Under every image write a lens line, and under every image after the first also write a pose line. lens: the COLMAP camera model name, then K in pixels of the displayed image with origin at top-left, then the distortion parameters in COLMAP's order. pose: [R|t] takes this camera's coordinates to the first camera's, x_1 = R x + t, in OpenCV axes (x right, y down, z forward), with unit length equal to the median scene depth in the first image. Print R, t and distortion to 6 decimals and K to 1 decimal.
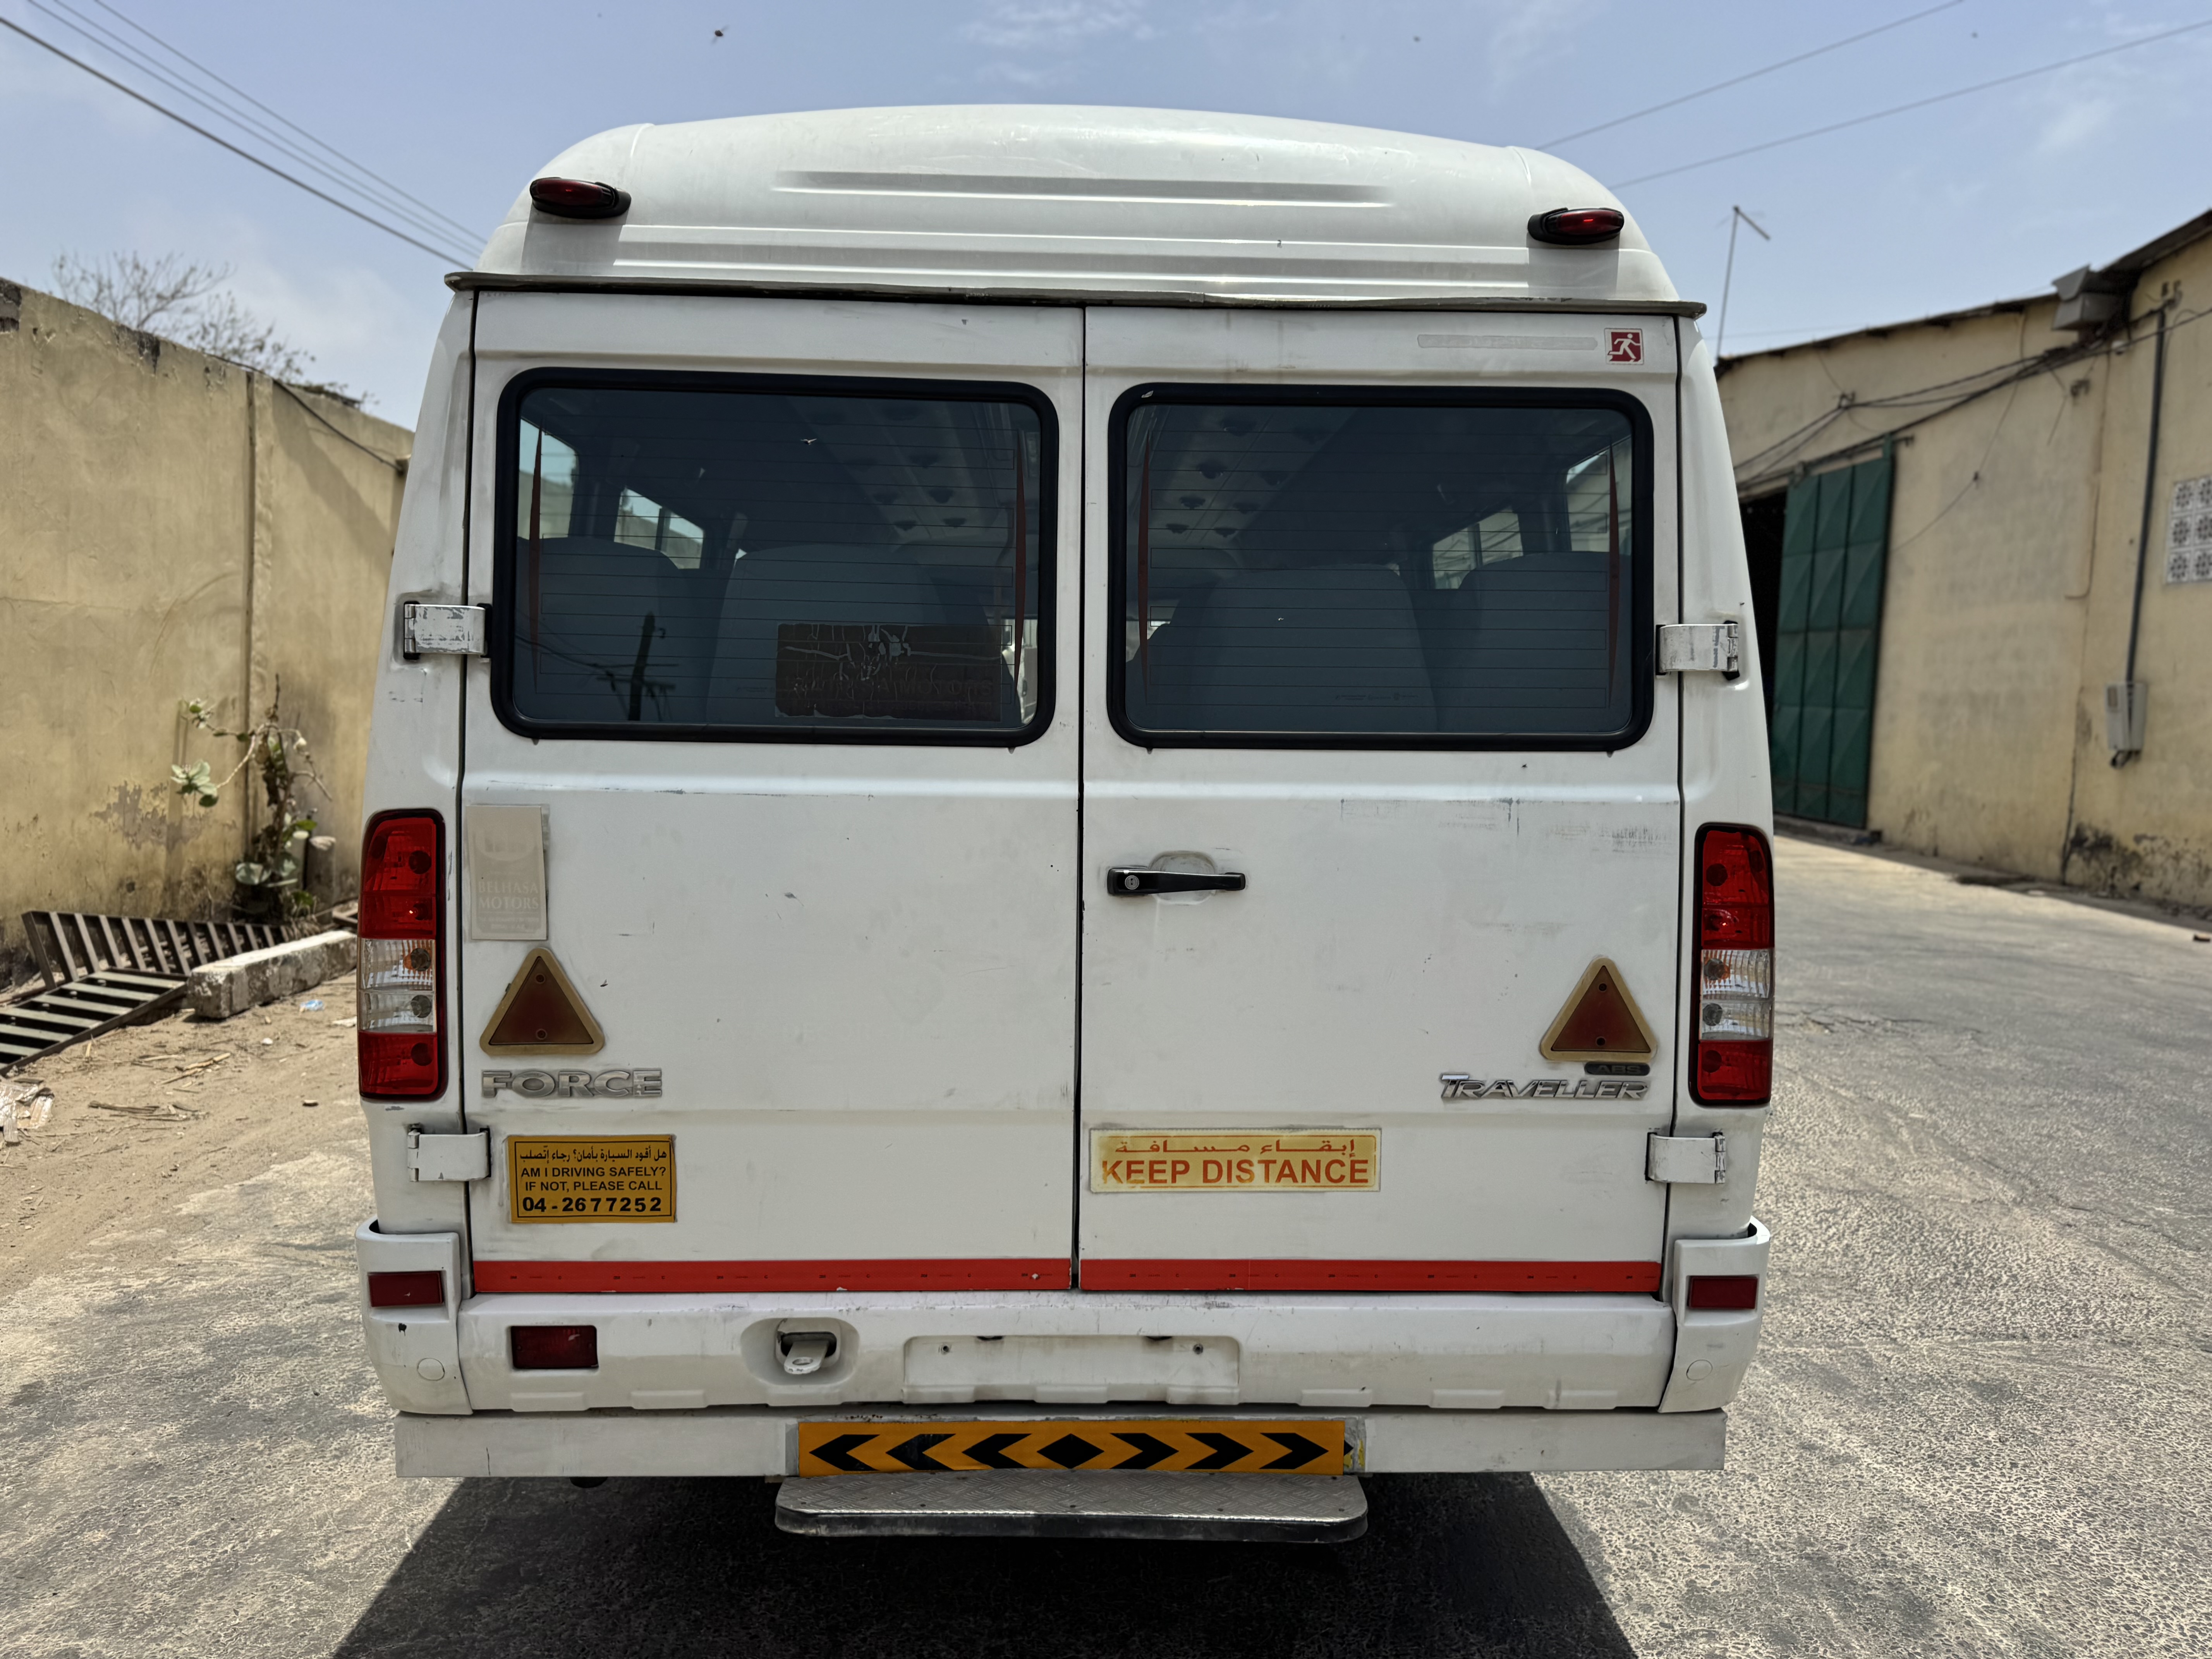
lens RADIAL K [[1533.5, 0, 1206.0], [0, 1533.5, 843.6], [0, 0, 1]] dist [0.088741, -0.091978]
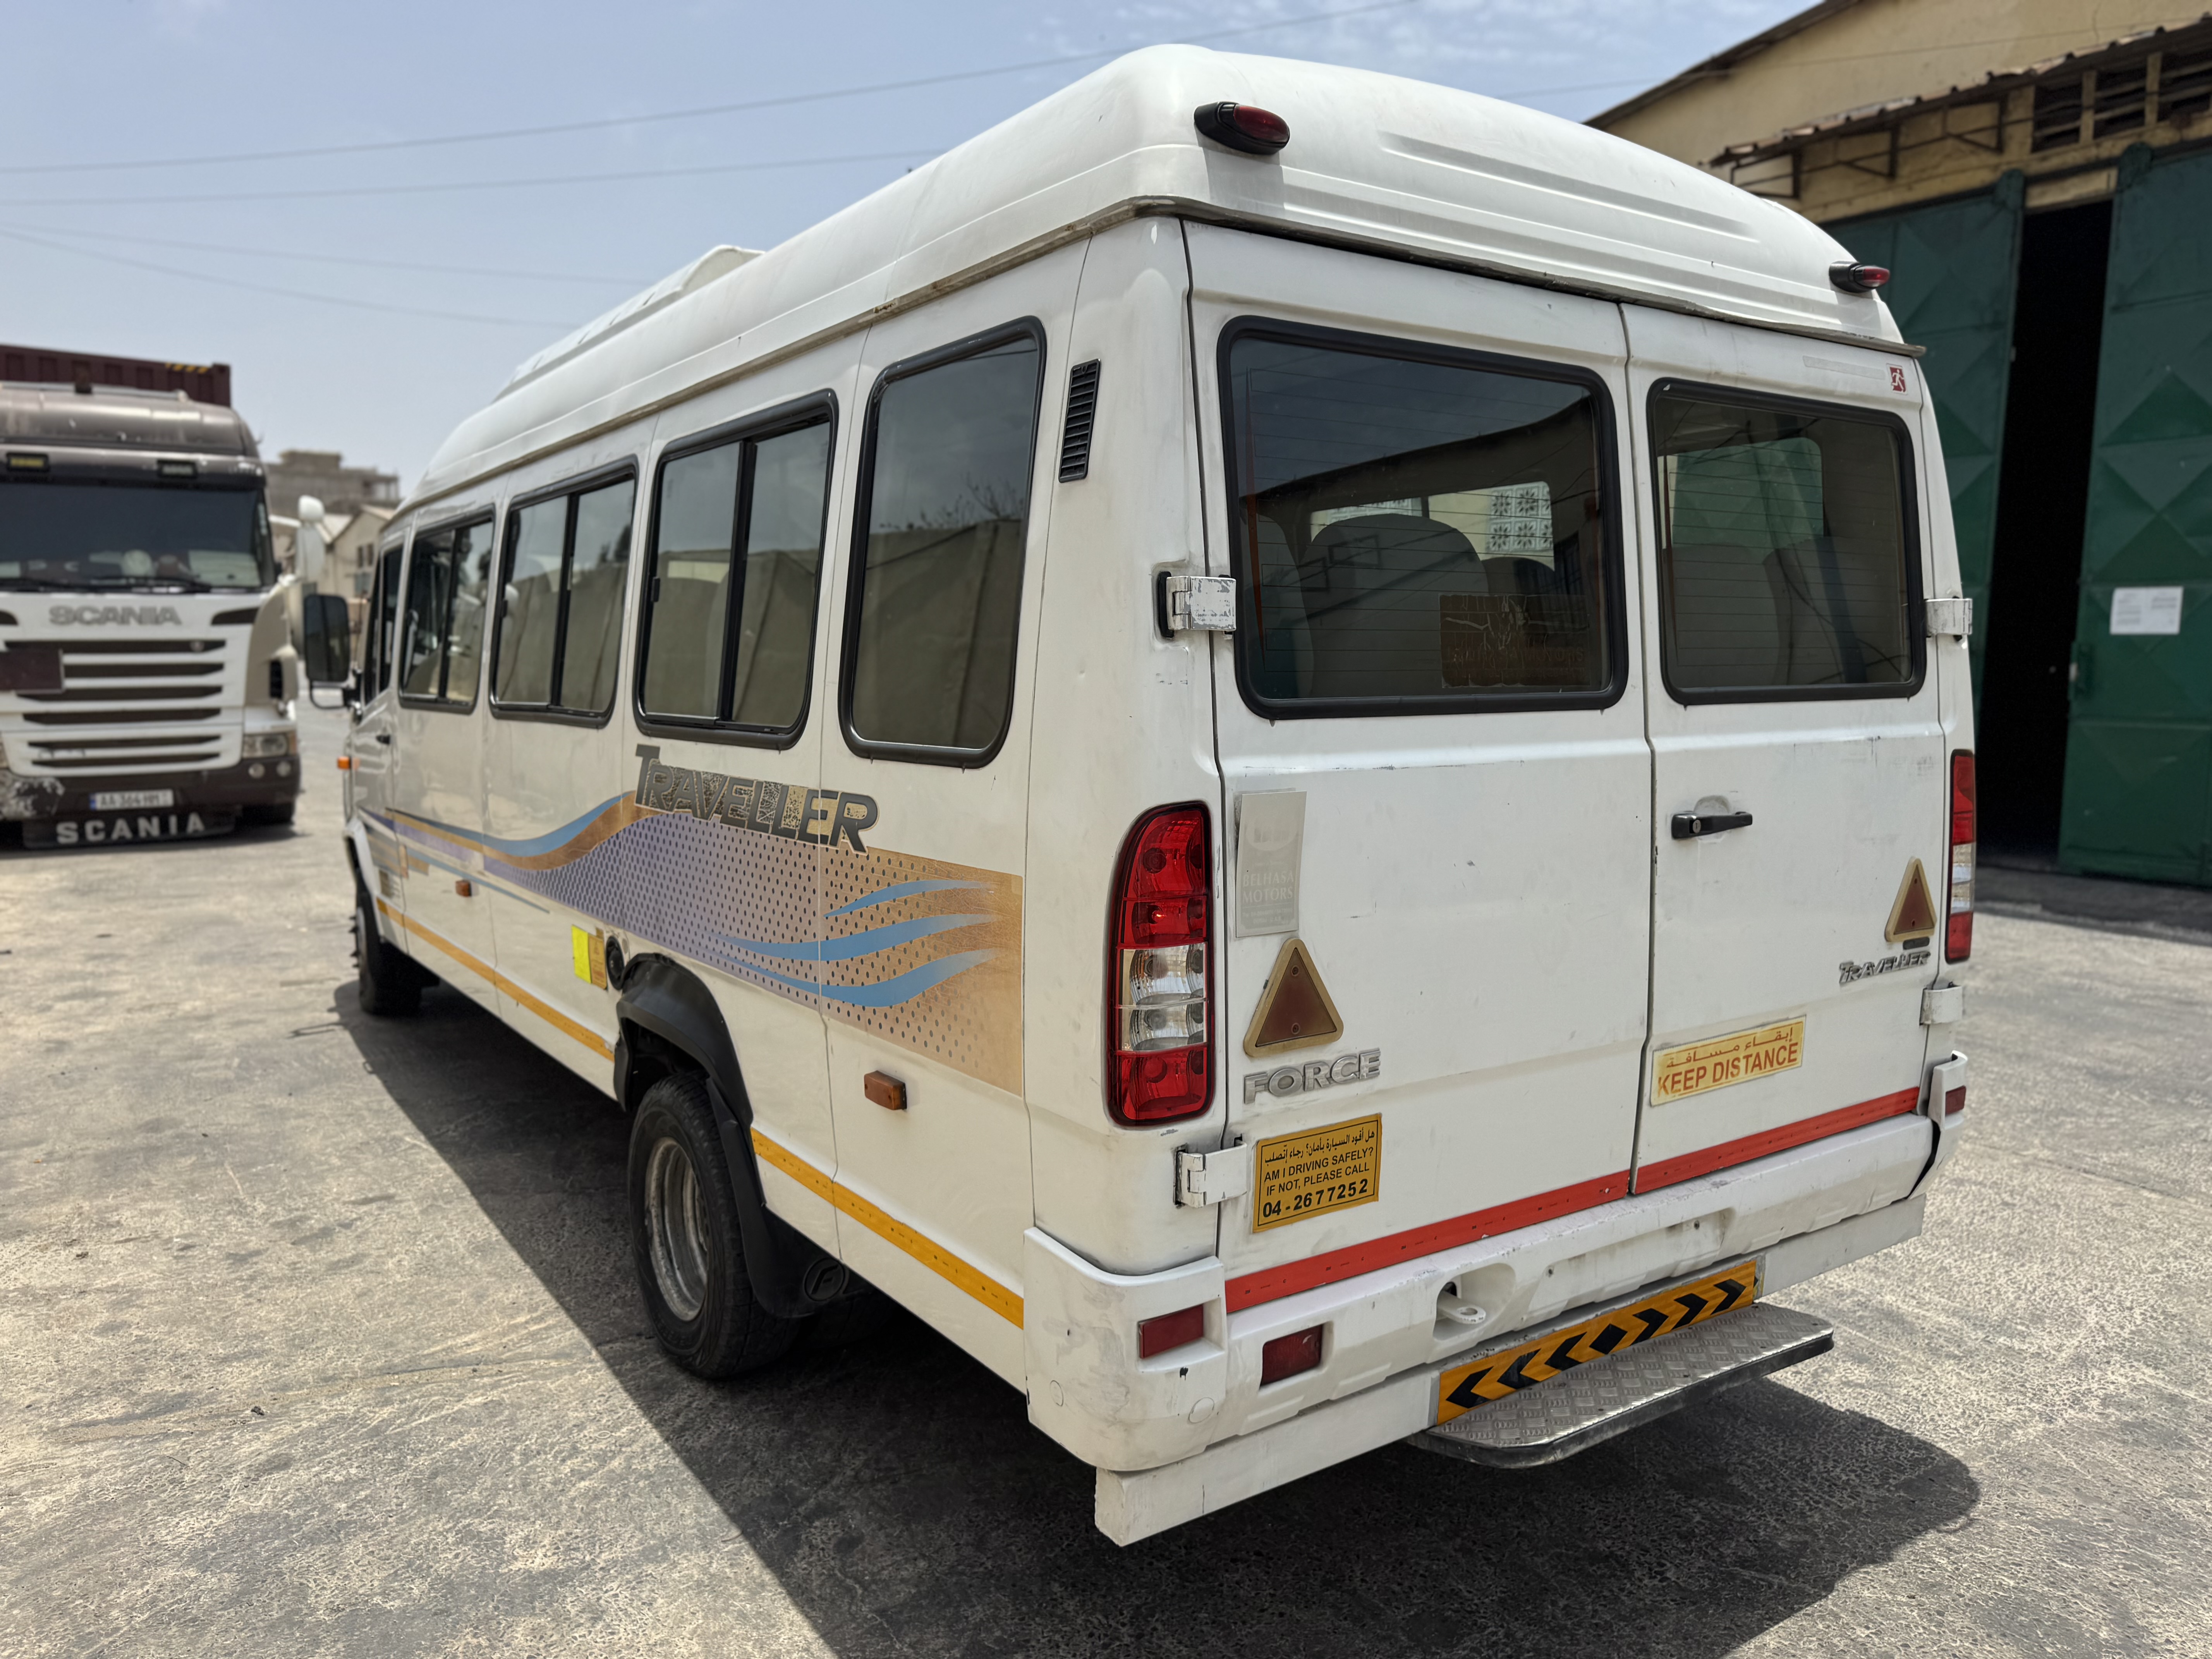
lens RADIAL K [[1533.5, 0, 1024.2], [0, 1533.5, 835.7], [0, 0, 1]] dist [0.088741, -0.091978]
pose [[0.847837, -0.073615, 0.525123, -1.040850], [0.054705, 0.997175, 0.051466, -0.052173], [-0.527428, -0.014908, 0.849469, 0.284724]]
